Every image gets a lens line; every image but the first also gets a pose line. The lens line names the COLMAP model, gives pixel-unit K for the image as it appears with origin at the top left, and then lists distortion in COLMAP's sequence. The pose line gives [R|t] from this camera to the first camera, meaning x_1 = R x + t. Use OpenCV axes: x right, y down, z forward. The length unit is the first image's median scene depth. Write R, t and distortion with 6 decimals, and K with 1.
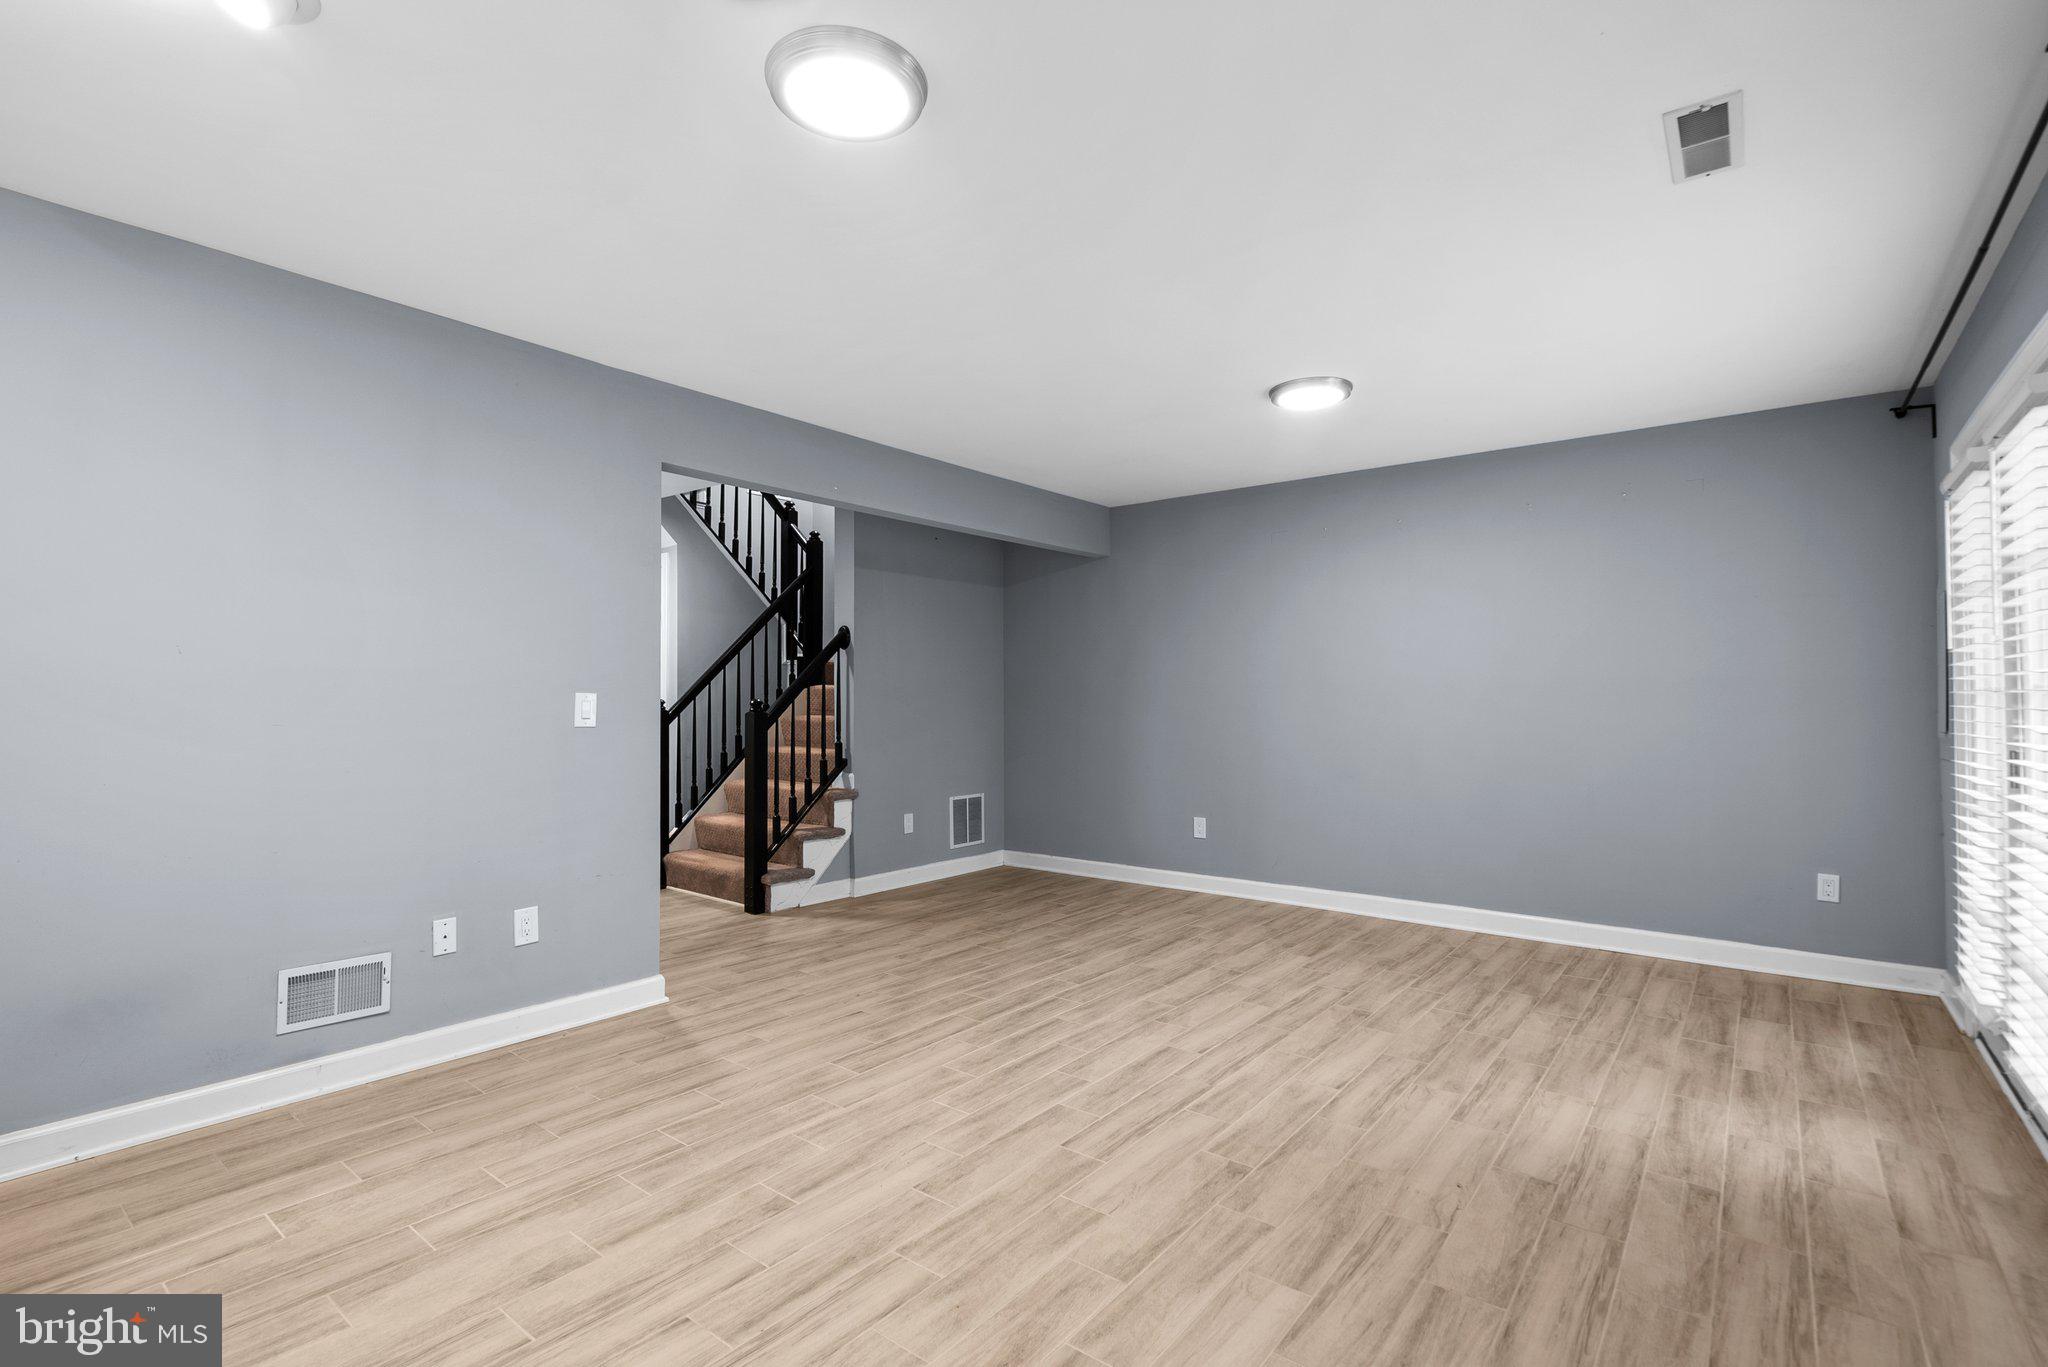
lens RADIAL K [[944.8, 0, 1014.1], [0, 944.8, 686.1], [0, 0, 1]] dist [-0.002317, 0.000448]
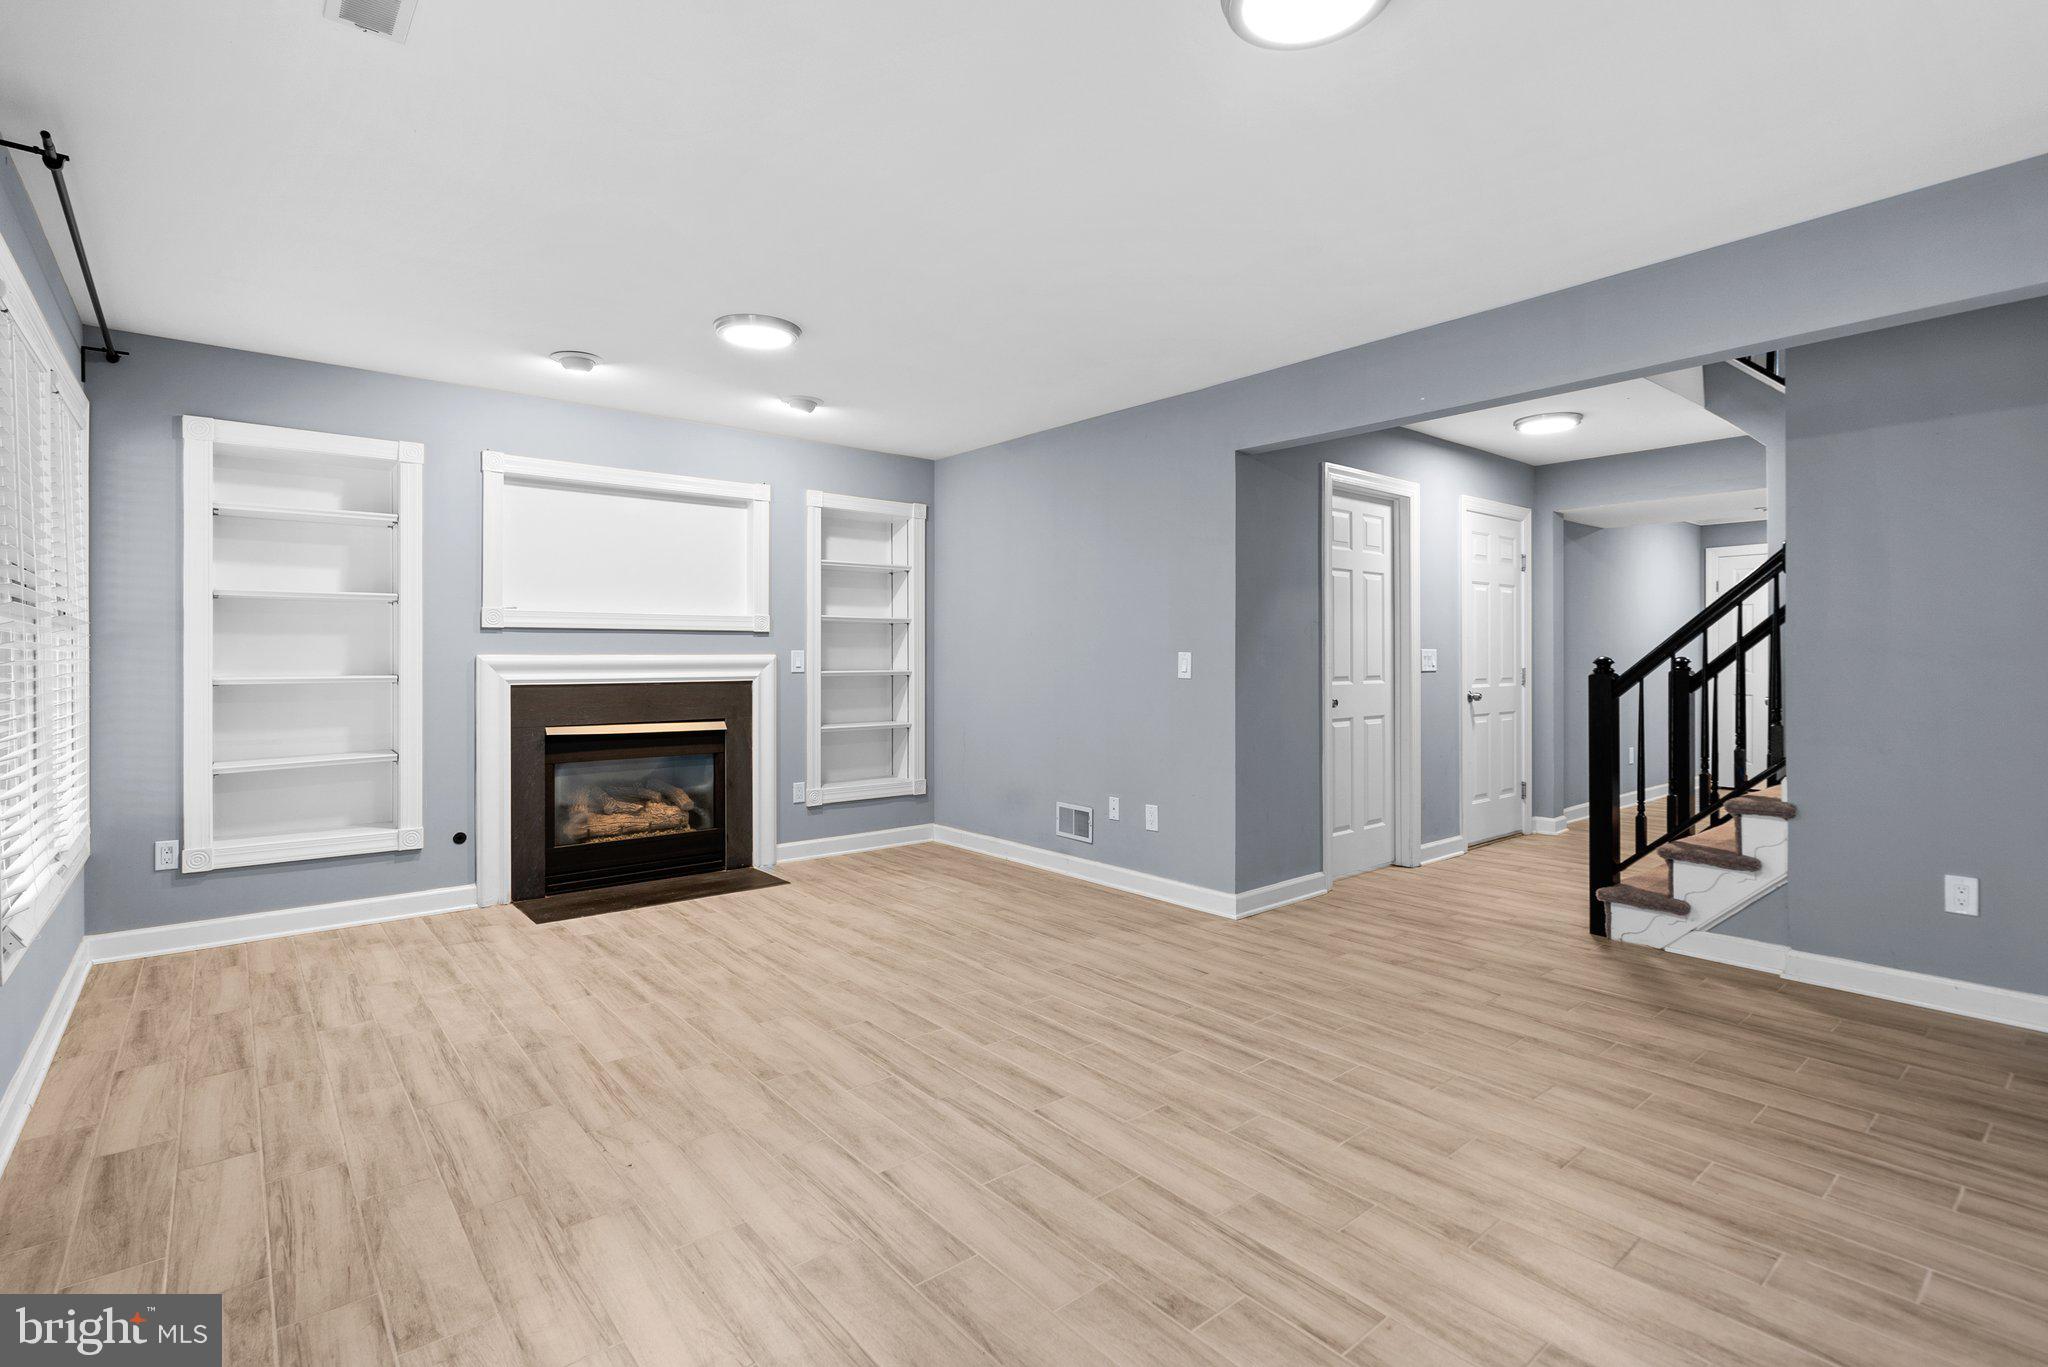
lens RADIAL K [[944.8, 0, 1013.1], [0, 944.8, 668.6], [0, 0, 1]] dist [-0.002317, 0.000448]
pose [[-0.201973, 0.009588, -0.979344, 0.965614], [0.015055, 0.999864, 0.006684, 0.019091], [0.979275, -0.013394, -0.202090, 1.151952]]
